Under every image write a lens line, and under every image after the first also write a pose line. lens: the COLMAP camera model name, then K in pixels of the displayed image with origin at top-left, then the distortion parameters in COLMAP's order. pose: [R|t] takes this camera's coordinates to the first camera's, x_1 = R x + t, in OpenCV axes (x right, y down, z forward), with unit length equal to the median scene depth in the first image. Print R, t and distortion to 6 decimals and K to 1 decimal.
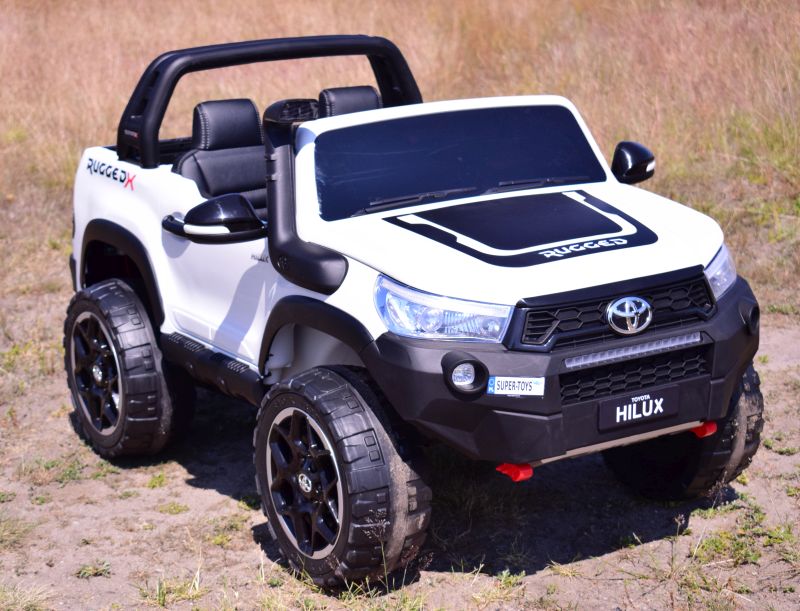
lens RADIAL K [[1861.5, 0, 360.0], [0, 1861.5, 257.9], [0, 0, 1]] dist [-0.004902, 0.000000]
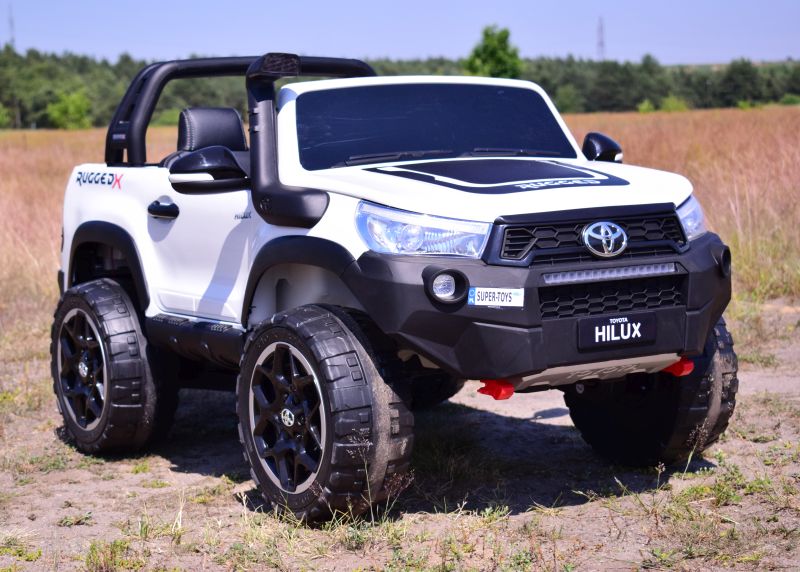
lens RADIAL K [[1741.1, 0, 355.3], [0, 1741.1, 242.3], [0, 0, 1]] dist [-0.003304, 0.000000]
pose [[0.999906, -0.006009, 0.012318, -0.003936], [0.007831, 0.988086, -0.153704, 0.169445], [-0.011248, 0.153786, 0.988040, 0.054702]]
